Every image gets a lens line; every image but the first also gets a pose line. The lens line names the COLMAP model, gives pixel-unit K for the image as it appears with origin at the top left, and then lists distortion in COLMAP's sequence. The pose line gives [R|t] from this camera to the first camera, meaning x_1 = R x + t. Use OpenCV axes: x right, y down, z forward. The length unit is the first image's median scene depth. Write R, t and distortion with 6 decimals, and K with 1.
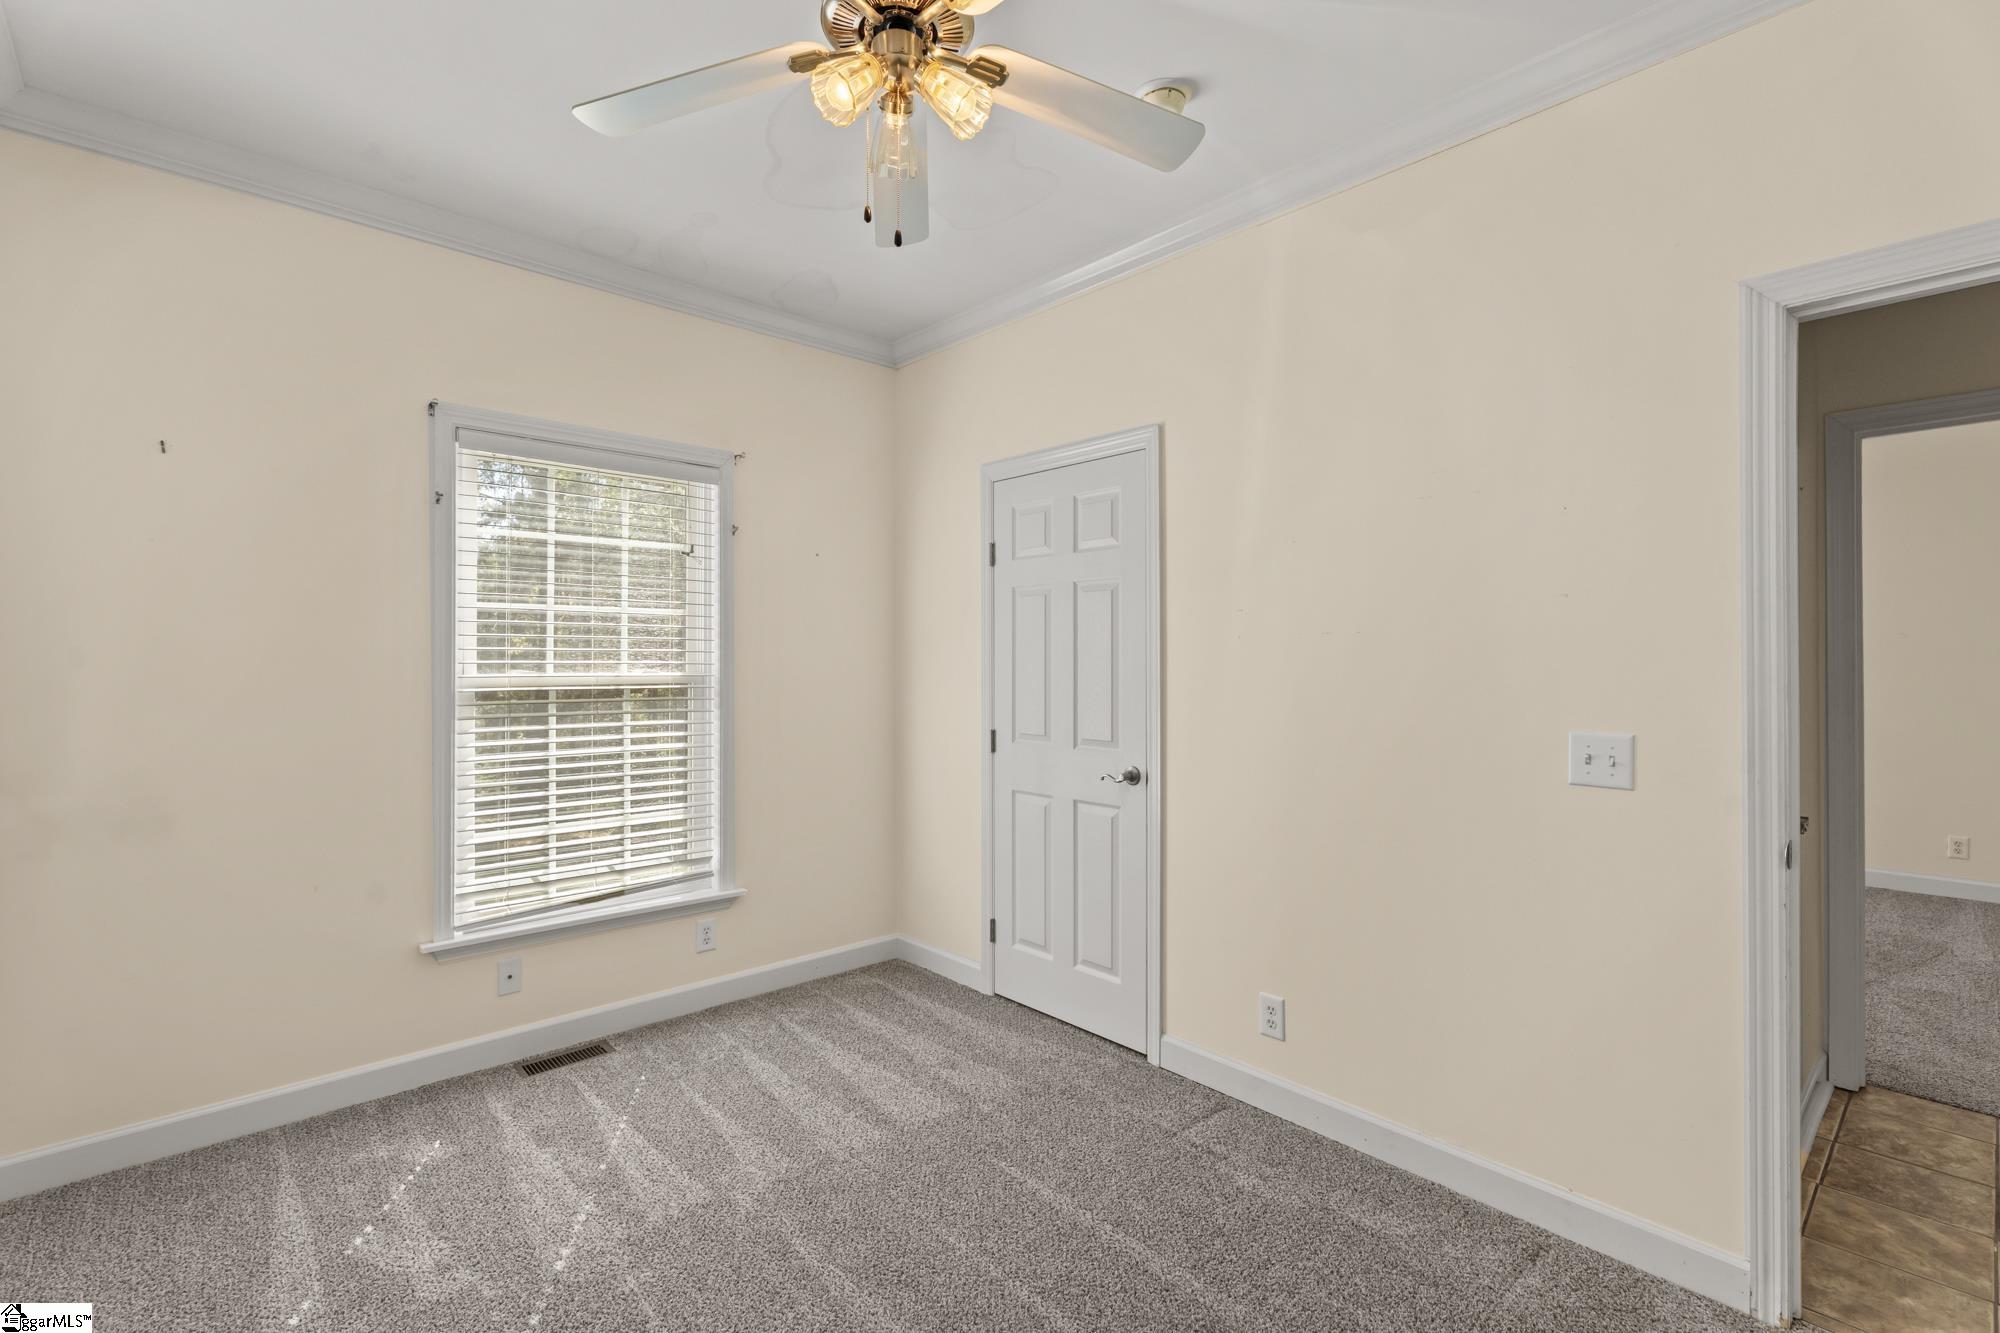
lens RADIAL K [[891.0, 0, 1007.4], [0, 891.0, 664.7], [0, 0, 1]] dist [0.005962, -0.003211]
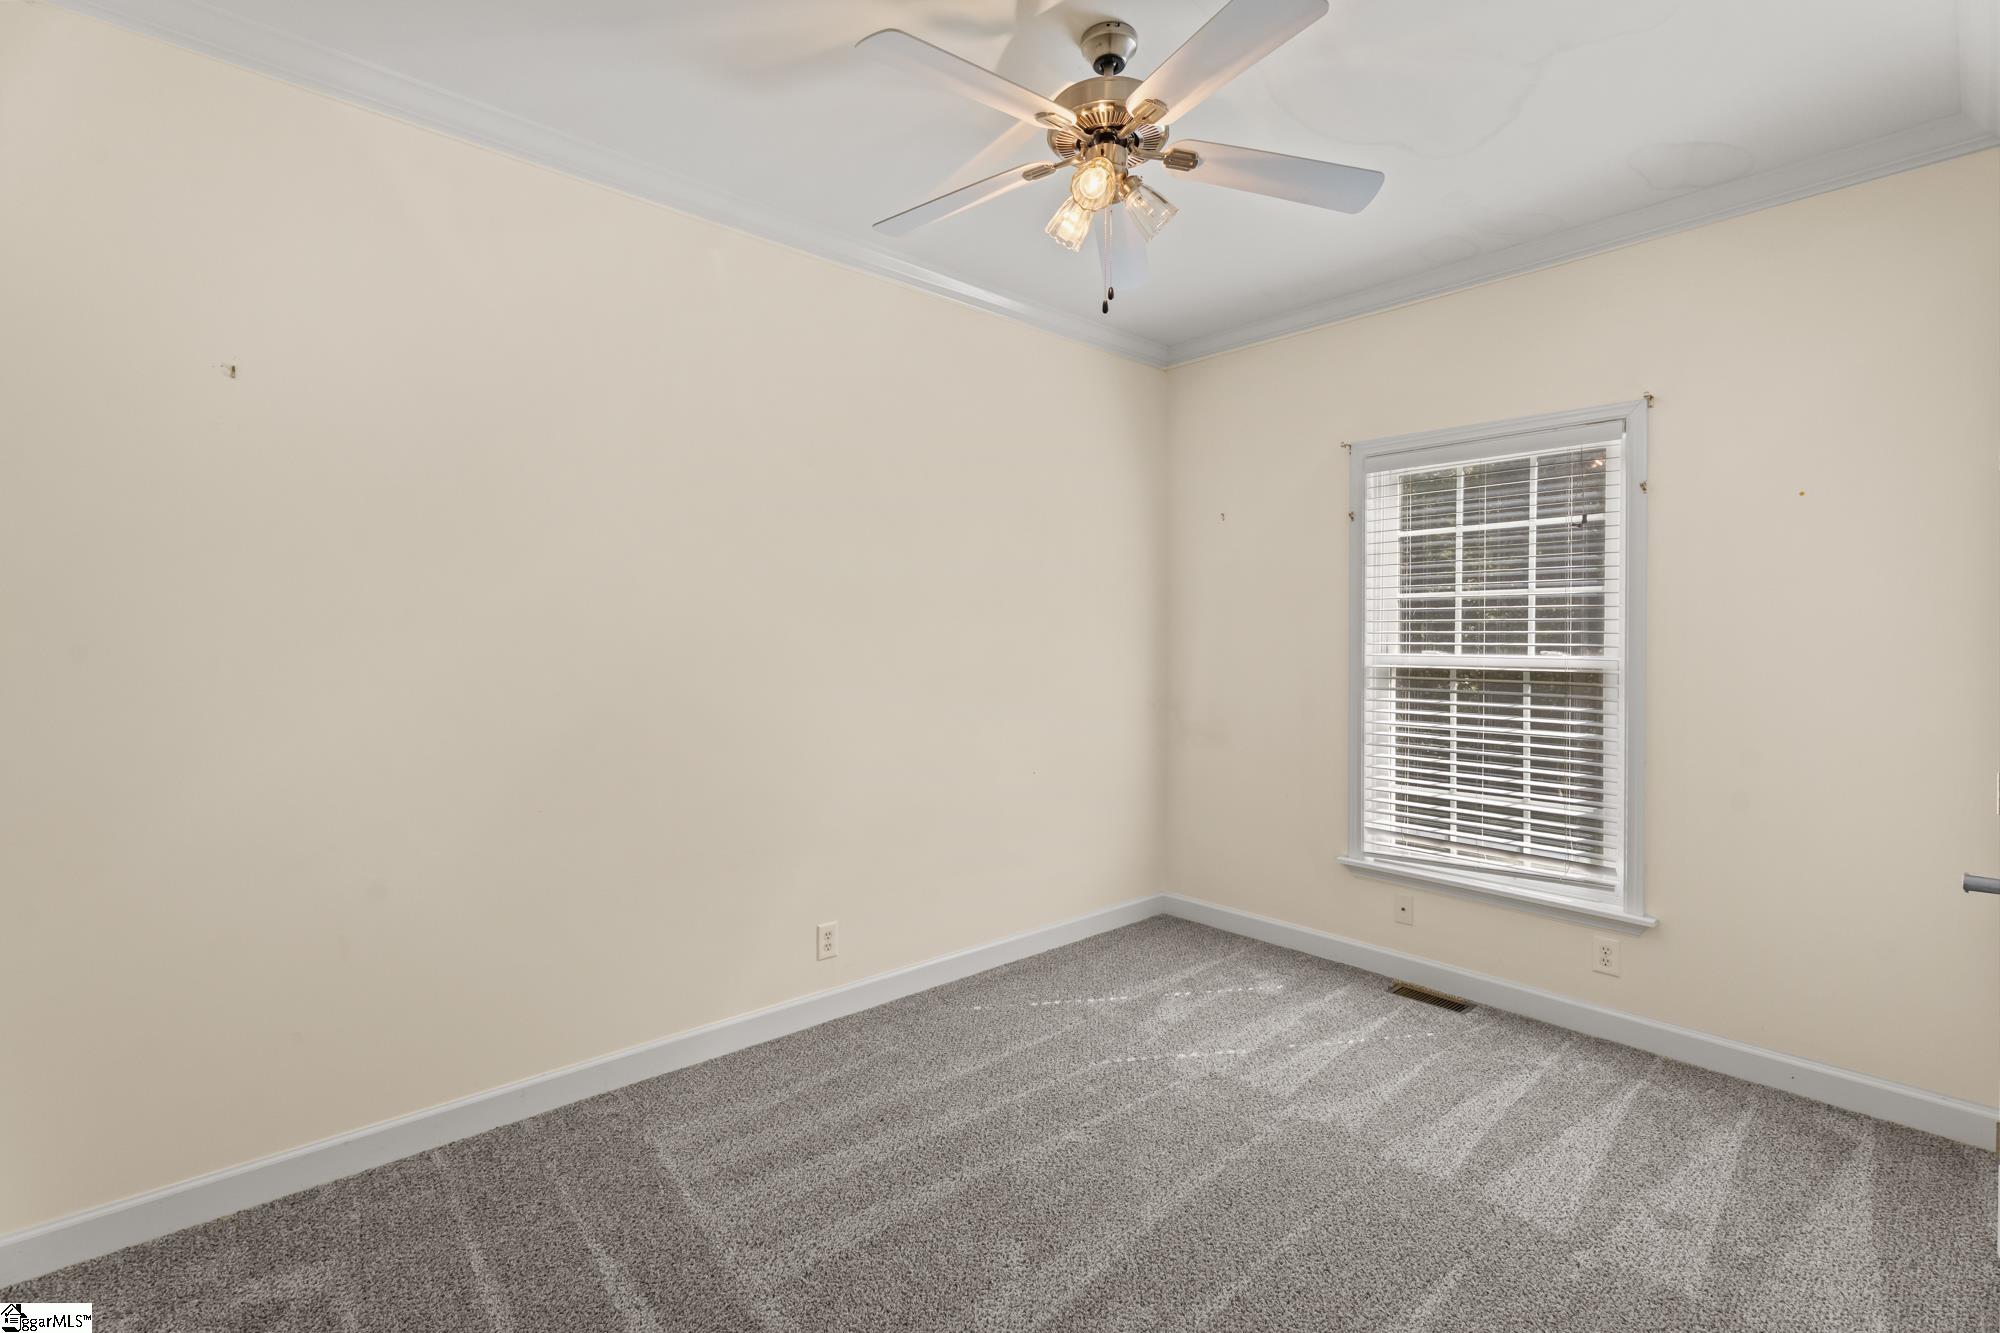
lens RADIAL K [[891.0, 0, 996.4], [0, 891.0, 658.5], [0, 0, 1]] dist [0.005962, -0.003211]
pose [[-0.010816, 0.020925, -0.999723, 0.599156], [-0.008494, 0.999743, 0.021017, -0.003296], [0.999905, 0.008719, -0.010635, 0.449431]]
